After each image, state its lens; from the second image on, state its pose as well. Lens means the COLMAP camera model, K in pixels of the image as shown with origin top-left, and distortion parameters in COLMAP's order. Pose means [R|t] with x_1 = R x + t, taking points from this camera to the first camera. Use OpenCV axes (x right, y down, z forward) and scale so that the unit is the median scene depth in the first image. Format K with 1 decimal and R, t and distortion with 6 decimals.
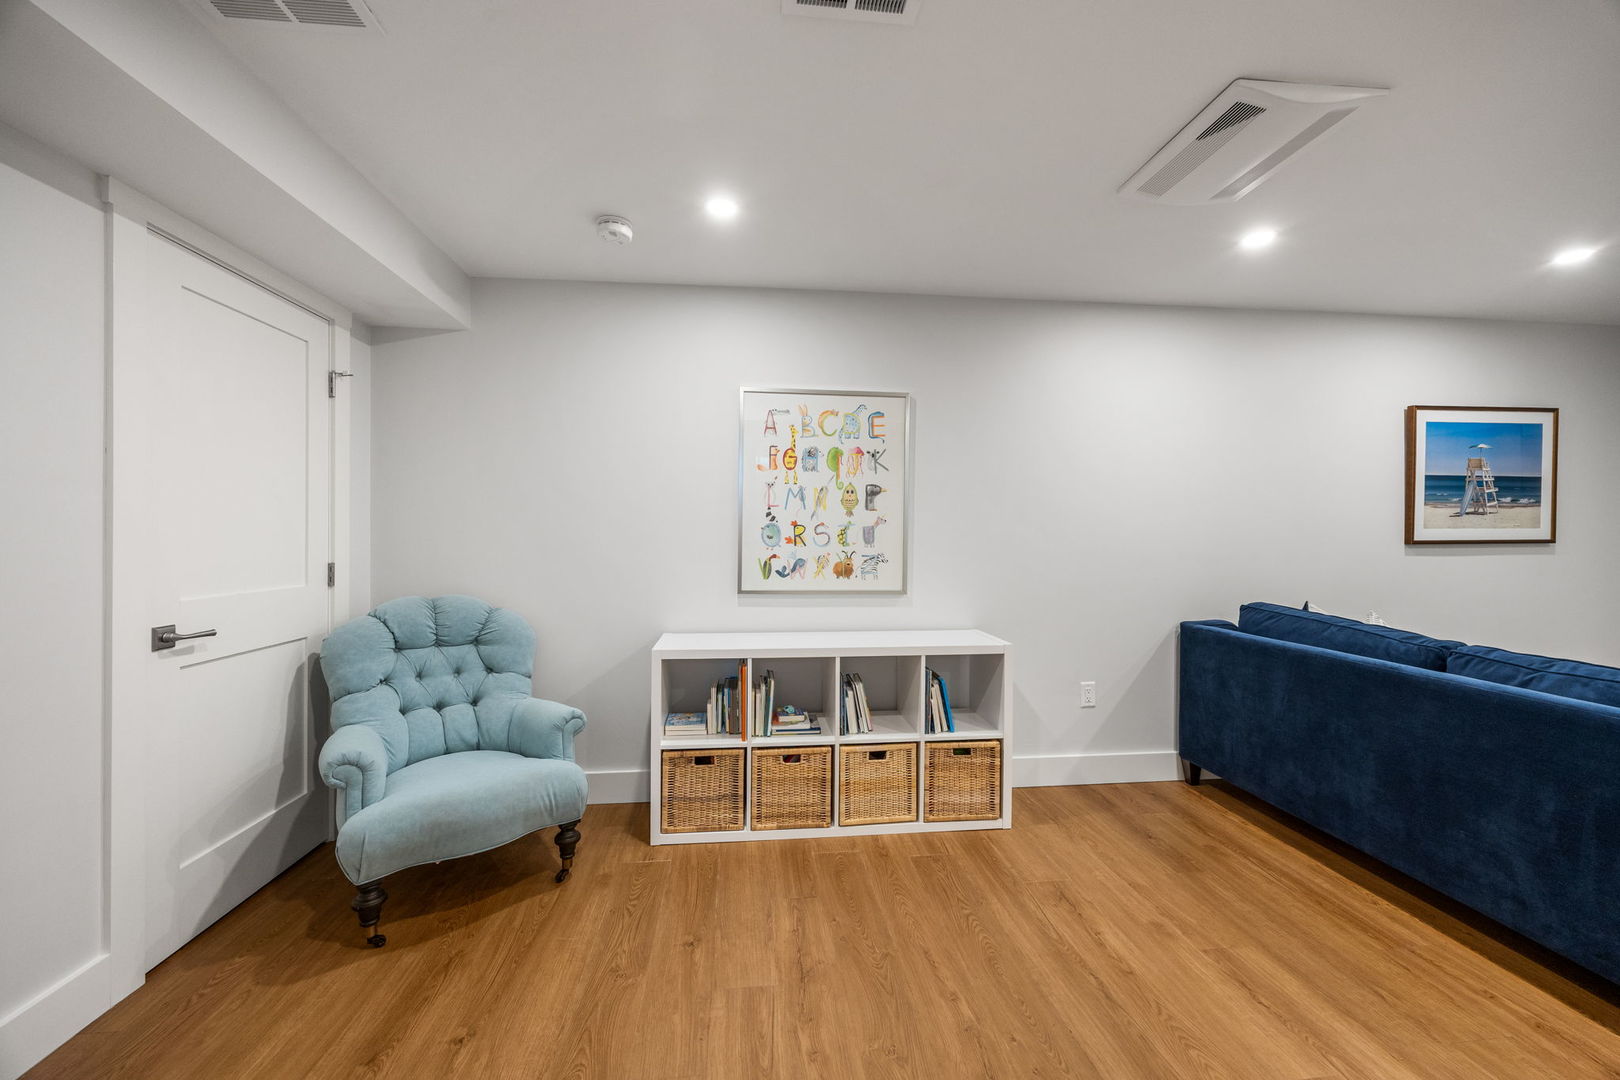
lens RADIAL K [[620.2, 0, 802.5], [0, 620.2, 543.2], [0, 0, 1]] dist [-0.000213, -0.000120]
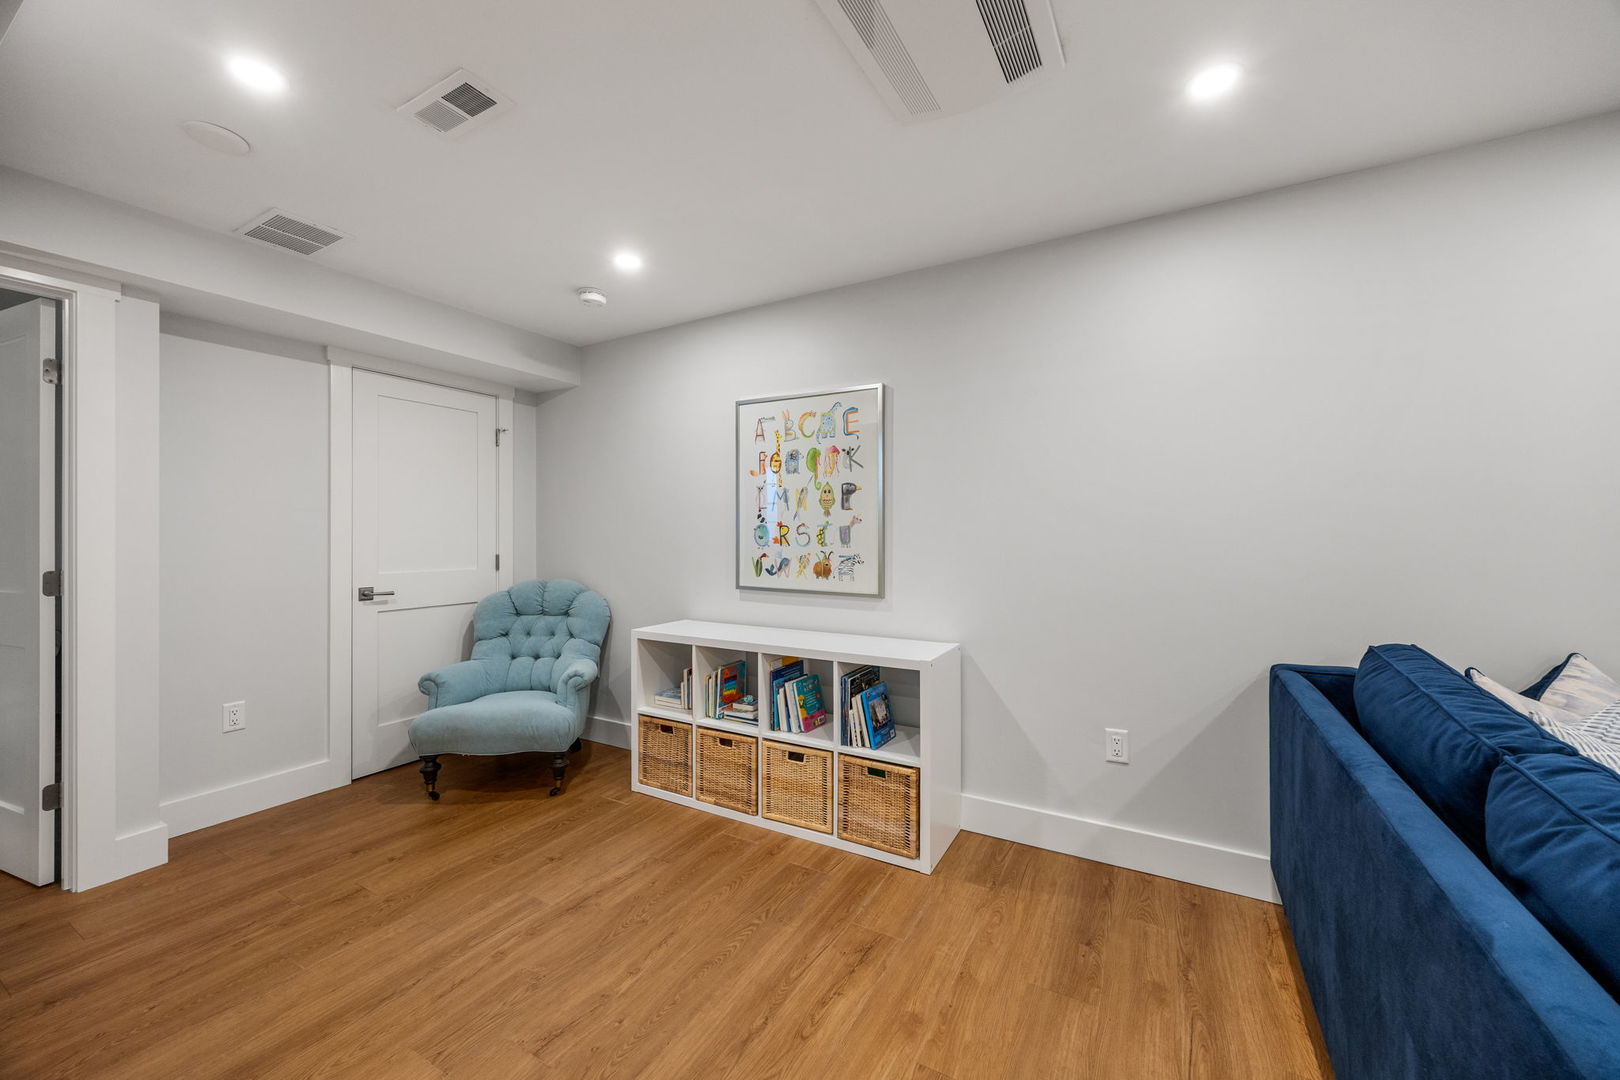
lens RADIAL K [[622.6, 0, 810.0], [0, 622.6, 540.0], [0, 0, 1]] dist [0.000975, 0.000199]
pose [[0.809296, 0.000734, -0.587401, 0.715120], [-0.005026, 0.999971, -0.005675, 0.000525], [0.587380, 0.007545, 0.809276, 0.200132]]
